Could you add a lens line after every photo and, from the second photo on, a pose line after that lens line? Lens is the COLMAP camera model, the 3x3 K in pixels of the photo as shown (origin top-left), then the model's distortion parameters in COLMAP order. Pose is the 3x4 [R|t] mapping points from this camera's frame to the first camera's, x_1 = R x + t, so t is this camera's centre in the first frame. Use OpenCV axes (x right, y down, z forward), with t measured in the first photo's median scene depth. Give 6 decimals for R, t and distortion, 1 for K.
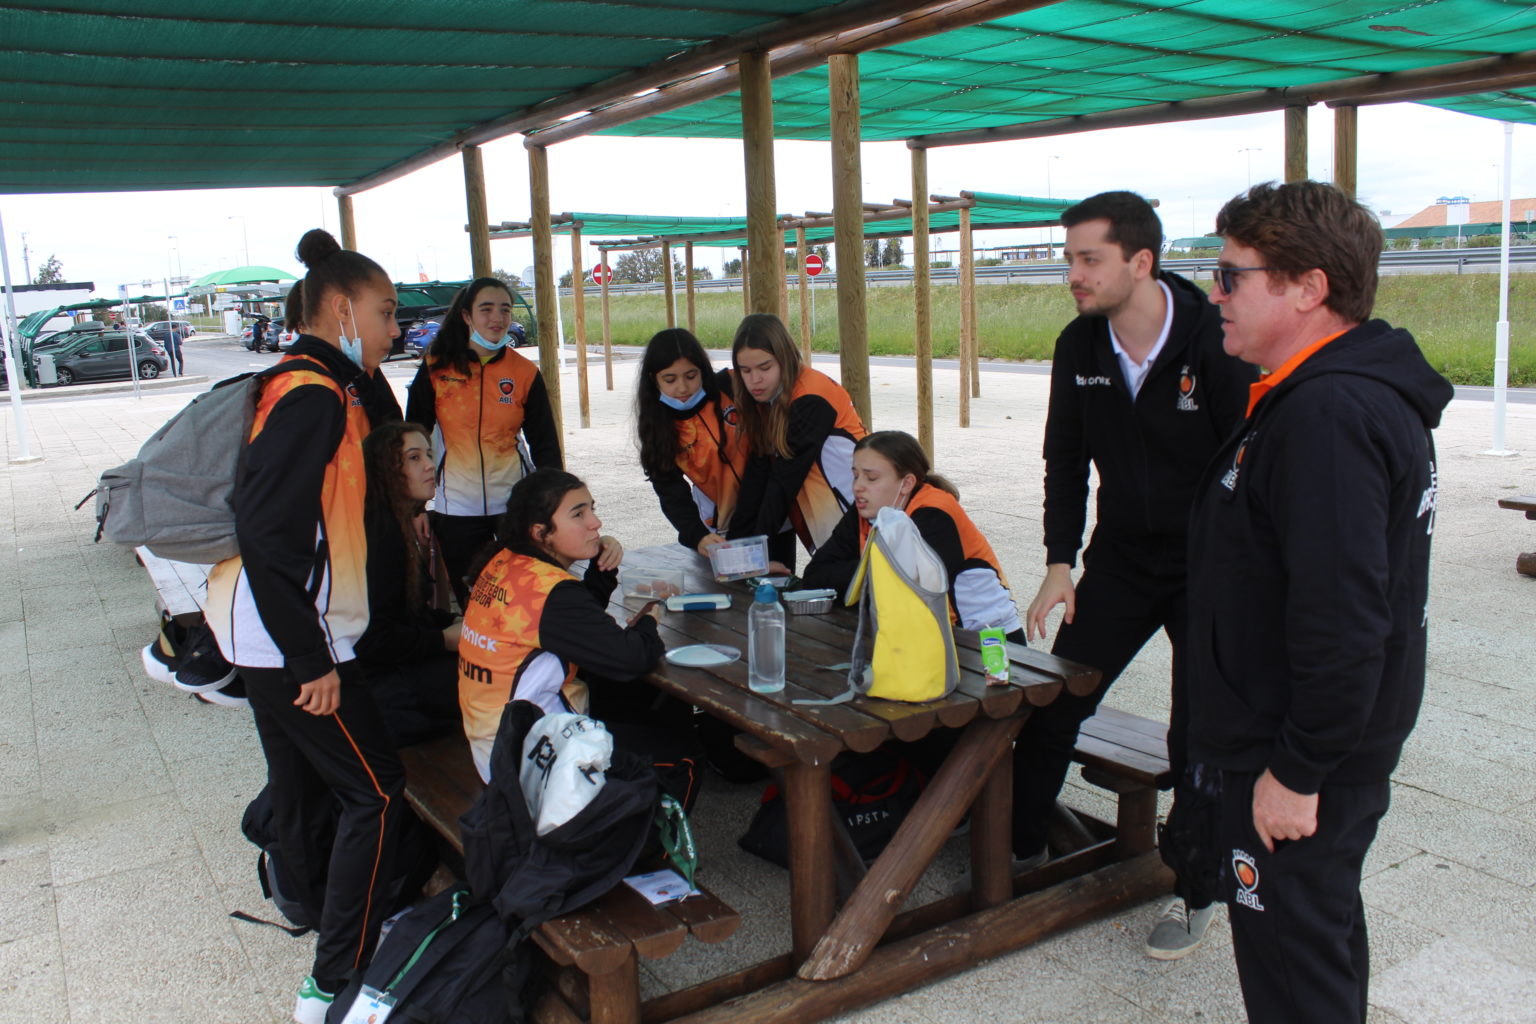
lens RADIAL K [[1277.0, 0, 768.0], [0, 1277.0, 512.0], [0, 0, 1]] dist [-0.169001, 0.165152]
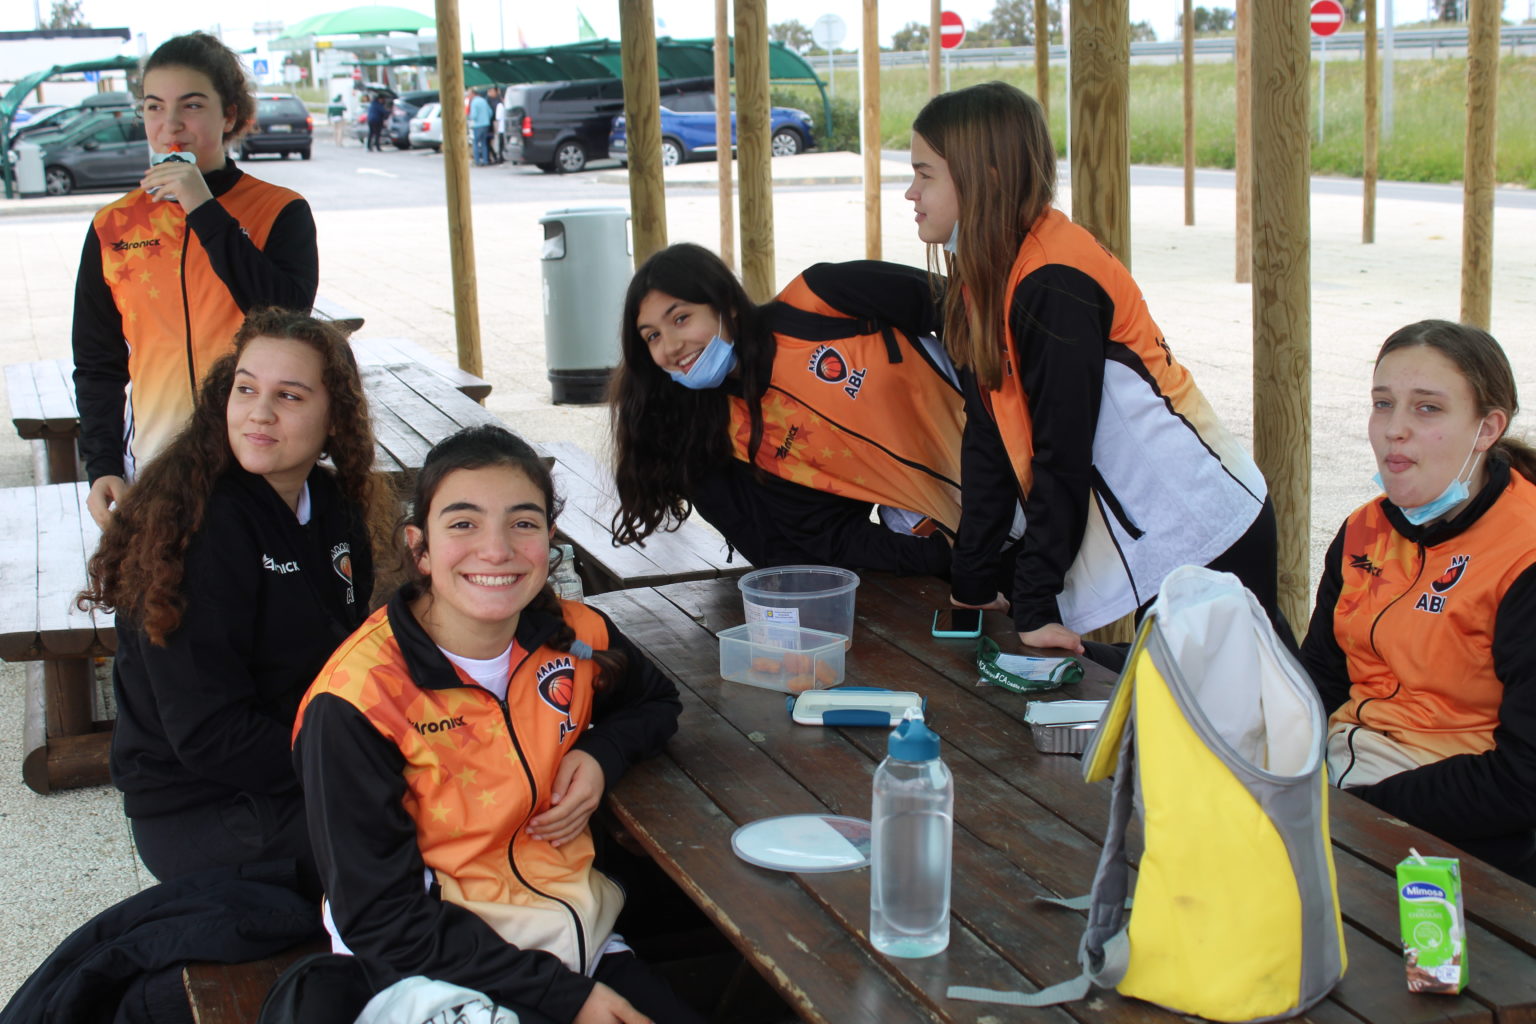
lens RADIAL K [[2169.7, 0, 768.0], [0, 2169.7, 512.0], [0, 0, 1]] dist [-0.041068, 0.106305]
pose [[0.977036, 0.052295, -0.206559, 0.096394], [-0.045405, 0.998247, 0.037959, -0.041056], [0.208182, -0.027708, 0.977698, 0.223450]]
